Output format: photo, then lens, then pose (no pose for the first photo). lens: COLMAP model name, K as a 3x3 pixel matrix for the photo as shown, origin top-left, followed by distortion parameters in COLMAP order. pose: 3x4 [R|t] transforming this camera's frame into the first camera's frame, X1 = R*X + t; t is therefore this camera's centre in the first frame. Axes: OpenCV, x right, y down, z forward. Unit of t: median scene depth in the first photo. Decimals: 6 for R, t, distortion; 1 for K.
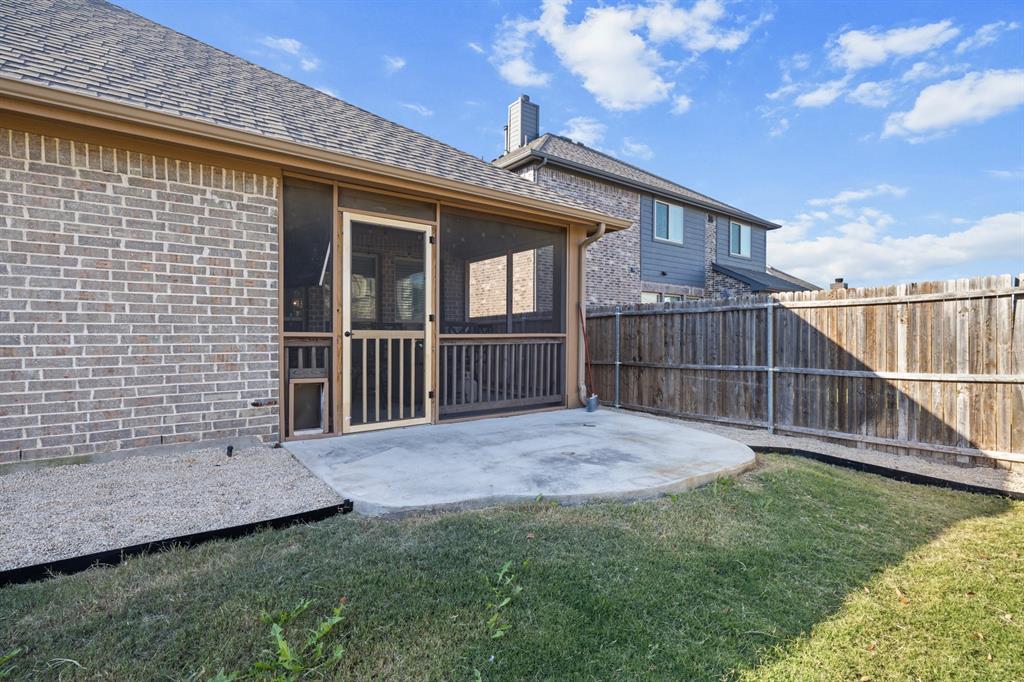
lens RADIAL K [[498.6, 0, 508.9], [0, 498.6, 338.8], [0, 0, 1]] dist [0.000134, -0.000056]
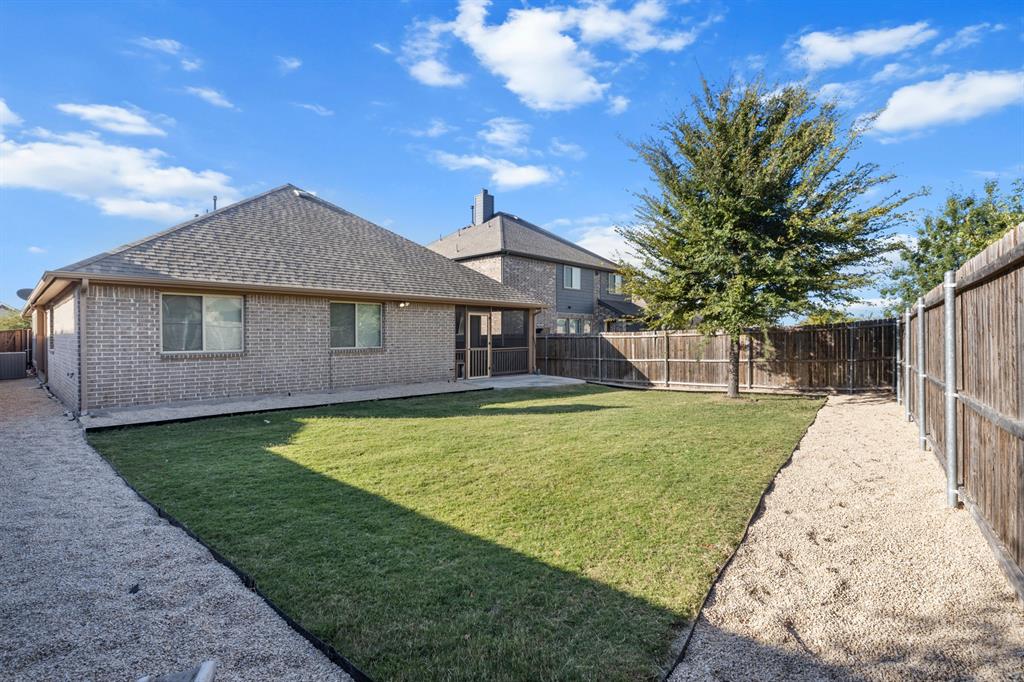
lens RADIAL K [[498.6, 0, 514.7], [0, 498.6, 339.6], [0, 0, 1]] dist [0.000134, -0.000056]
pose [[0.985584, -0.003960, 0.169141, -0.341925], [0.003631, 0.999991, 0.002253, -0.046216], [-0.169149, -0.001607, 0.985589, -1.352457]]
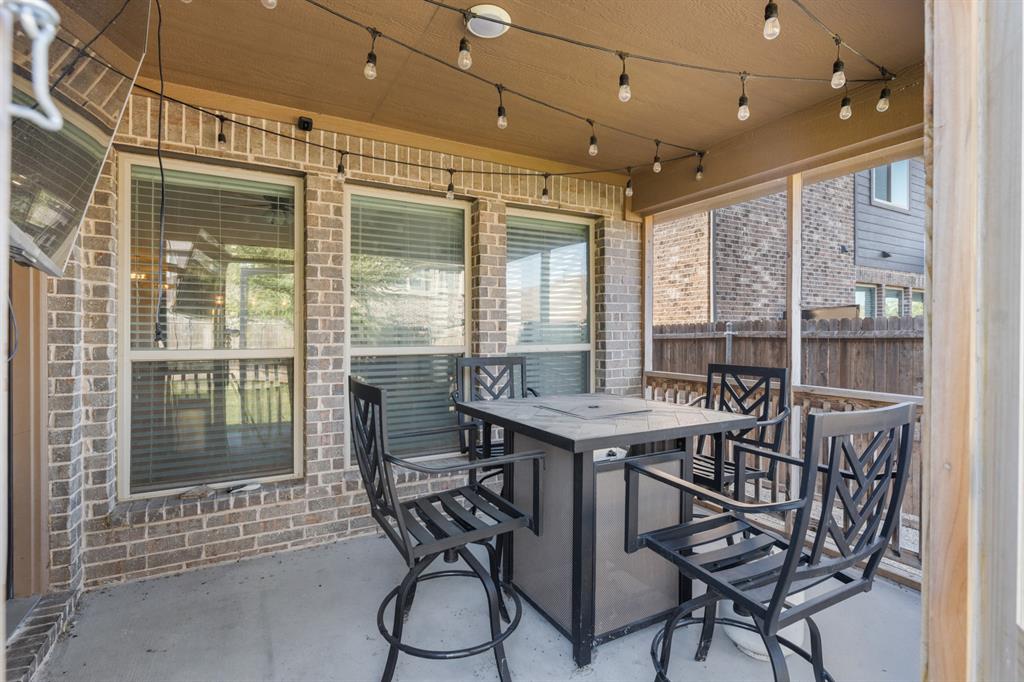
lens RADIAL K [[498.6, 0, 512.2], [0, 498.6, 339.0], [0, 0, 1]] dist [0.000134, -0.000056]
pose [[0.990249, 0.002066, -0.139293, -0.163076], [-0.001032, 0.999971, 0.007496, -0.049410], [0.139305, -0.007279, 0.990223, 0.563508]]
